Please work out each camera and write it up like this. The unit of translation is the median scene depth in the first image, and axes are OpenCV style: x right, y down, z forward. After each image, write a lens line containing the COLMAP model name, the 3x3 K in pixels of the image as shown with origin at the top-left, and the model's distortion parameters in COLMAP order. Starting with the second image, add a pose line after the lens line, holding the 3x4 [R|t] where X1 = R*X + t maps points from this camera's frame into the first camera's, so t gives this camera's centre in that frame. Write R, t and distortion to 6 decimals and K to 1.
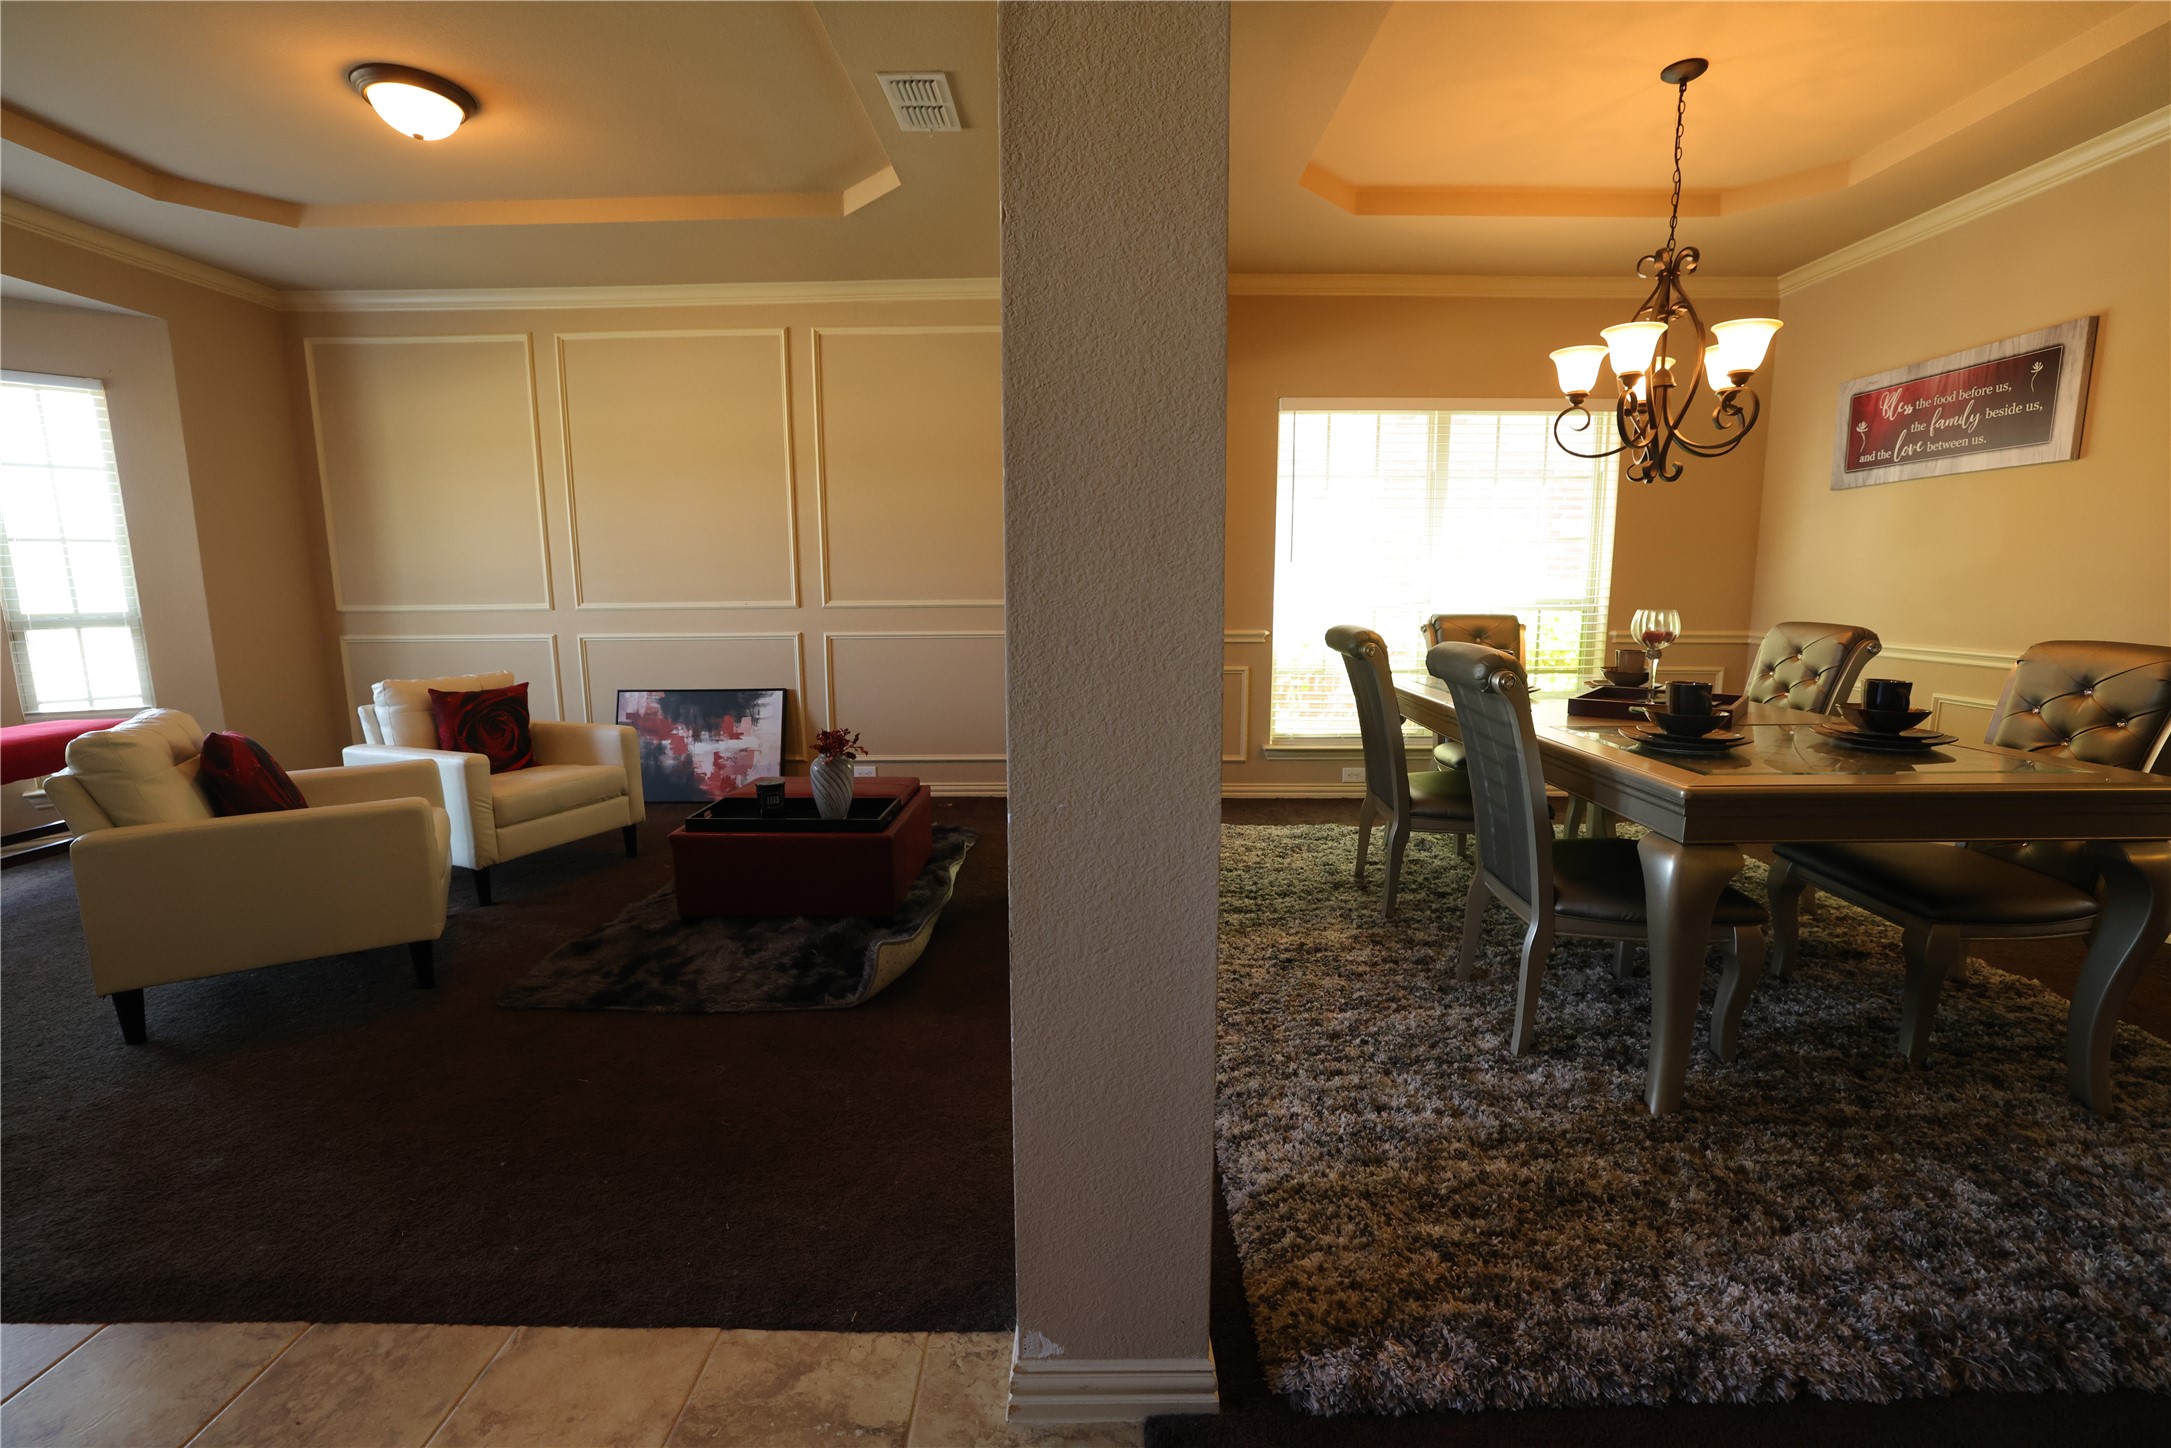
lens RADIAL K [[927.2, 0, 1087.0], [0, 927.2, 728.5], [0, 0, 1]] dist [-0.052947, 0.015884]
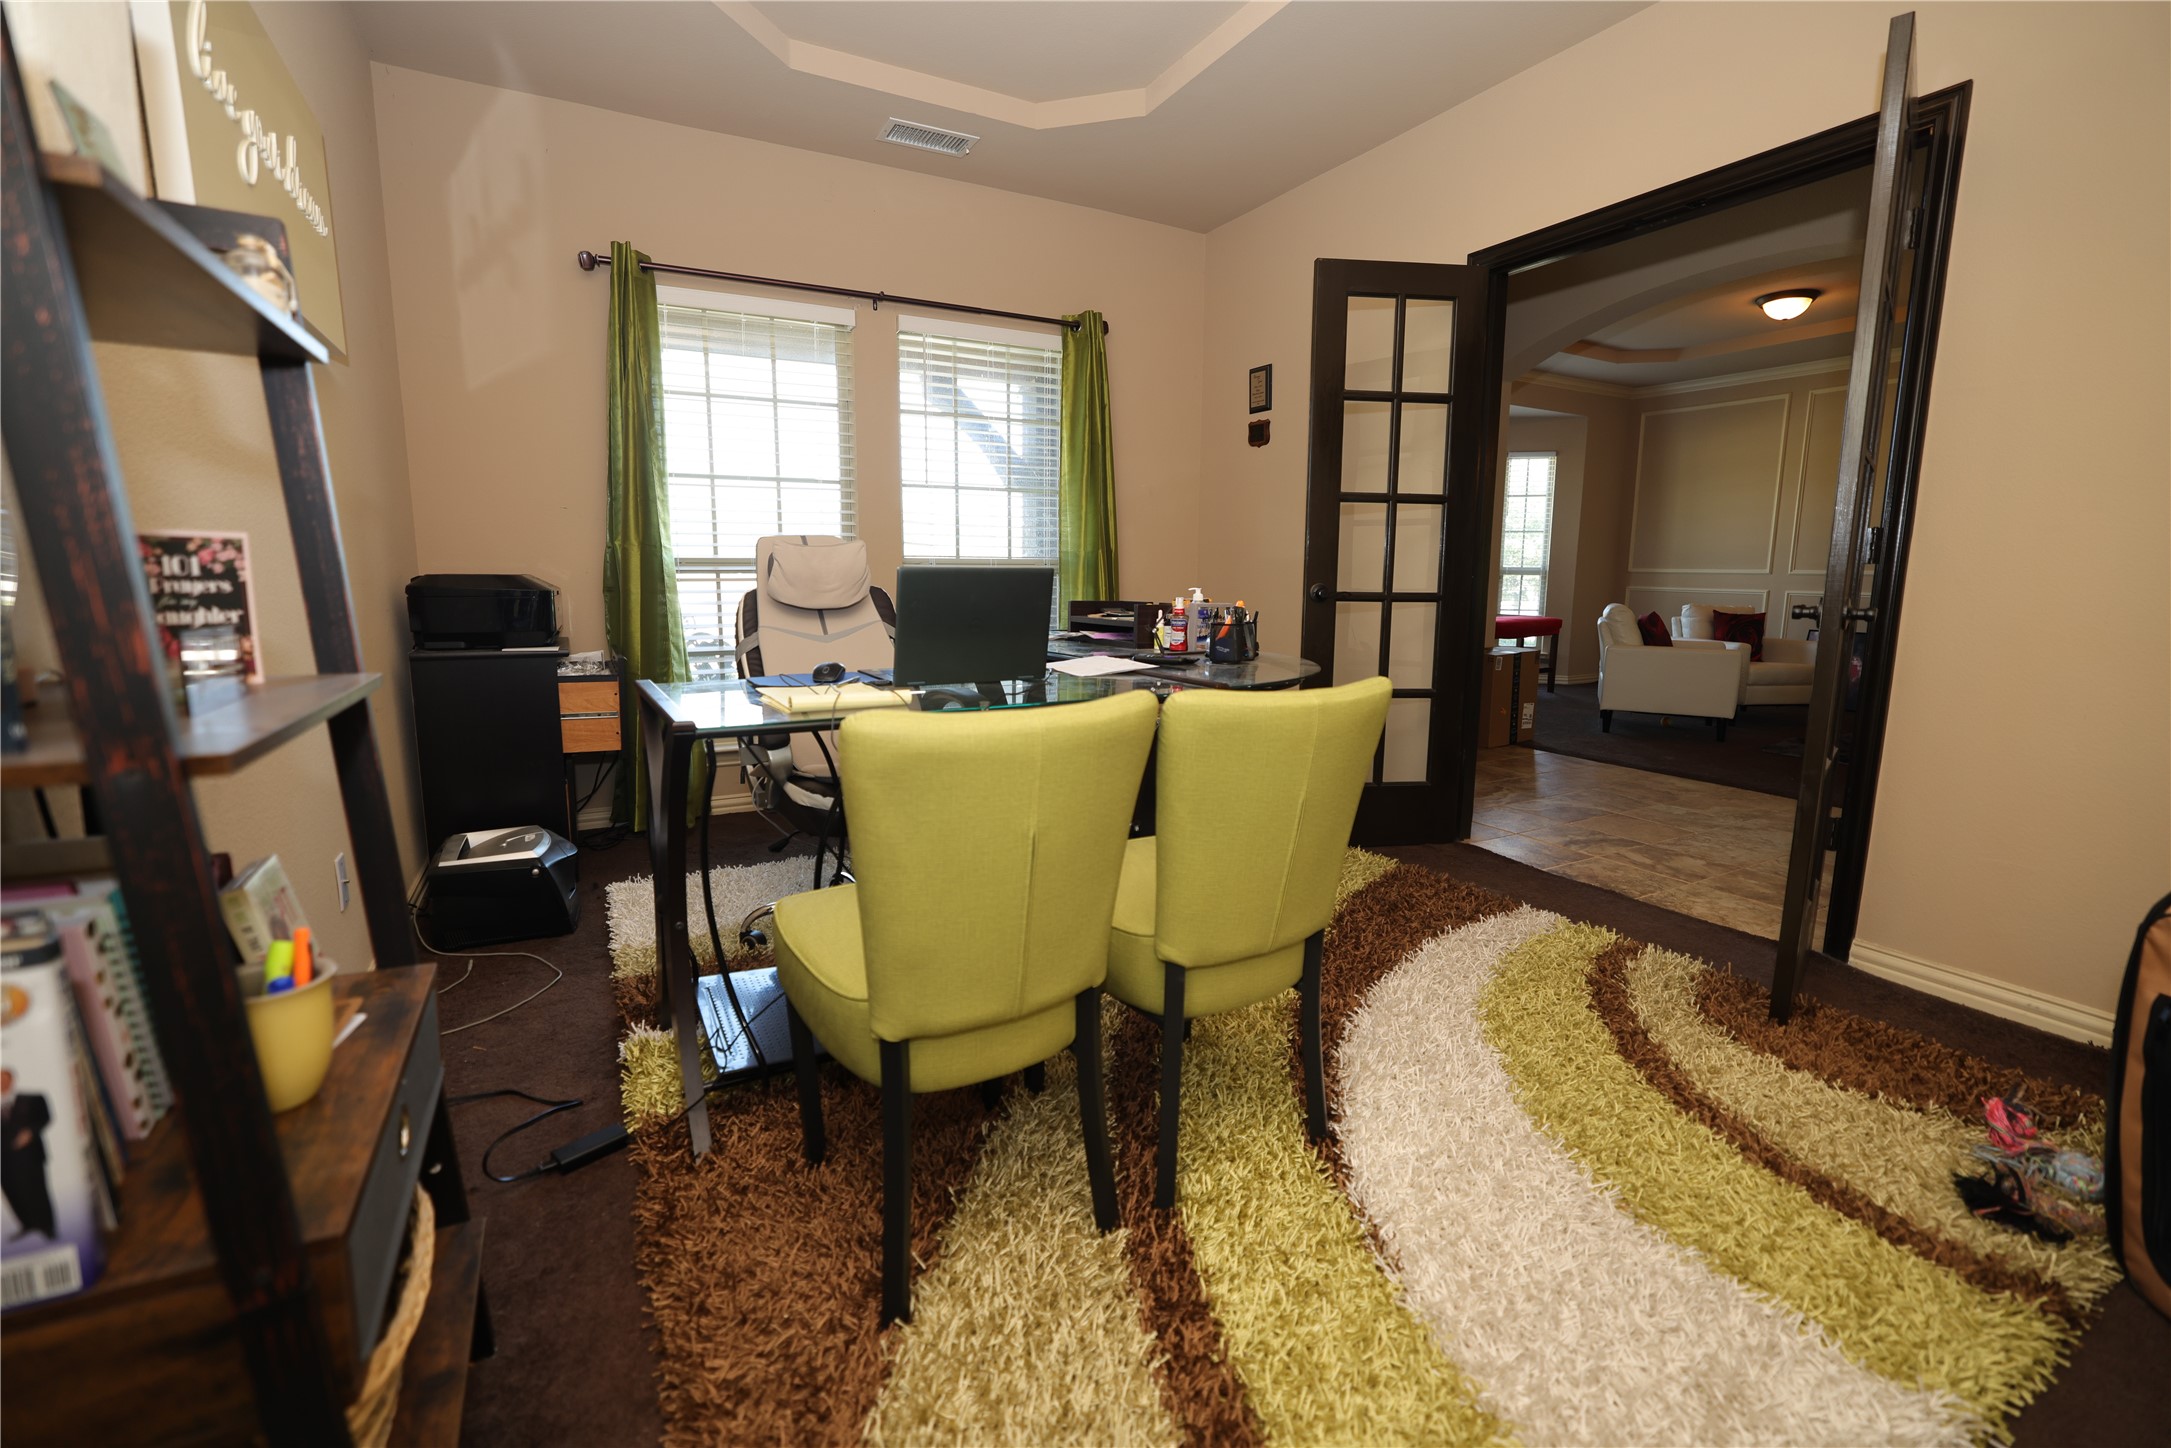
lens RADIAL K [[927.2, 0, 1087.0], [0, 927.2, 728.5], [0, 0, 1]] dist [-0.052947, 0.015884]
pose [[0.479666, 0.151431, -0.864285, 0.206705], [-0.144060, 0.985220, 0.092669, 0.149801], [0.865545, 0.080058, 0.494392, -0.714071]]
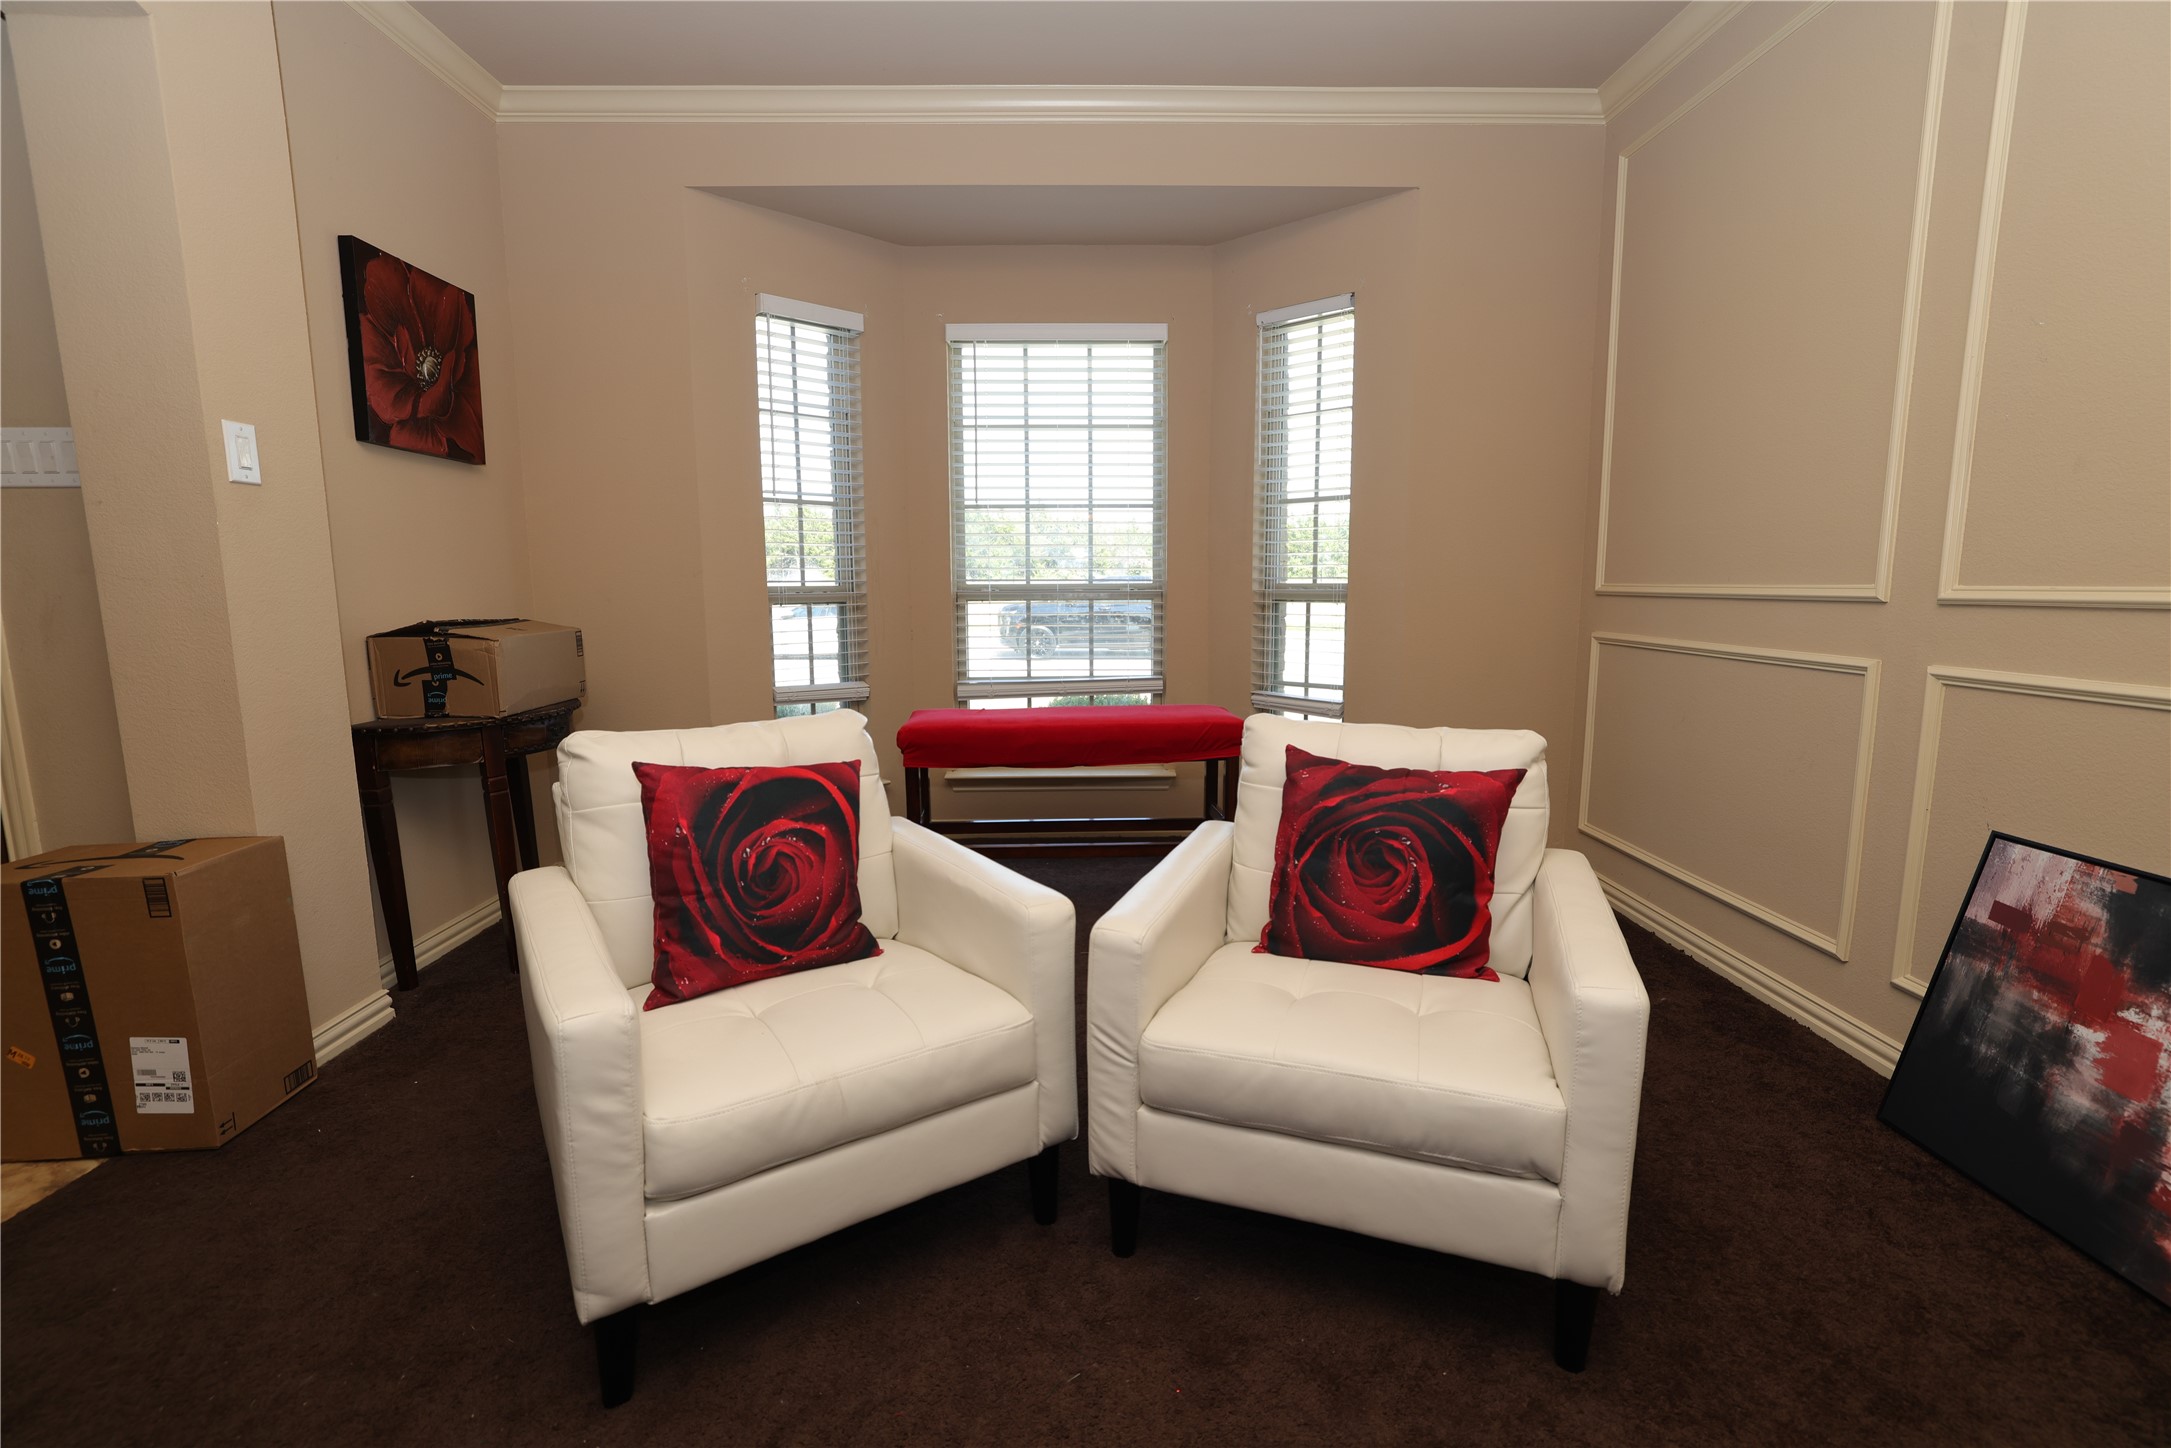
lens RADIAL K [[965.3, 0, 1085.5], [0, 965.3, 724.0], [0, 0, 1]] dist [-0.045939, 0.017335]
pose [[0.003752, 0.145218, -0.989393, -0.208352], [-0.149505, 0.978361, 0.143031, -0.106263], [0.988754, 0.147382, 0.025382, 0.825451]]
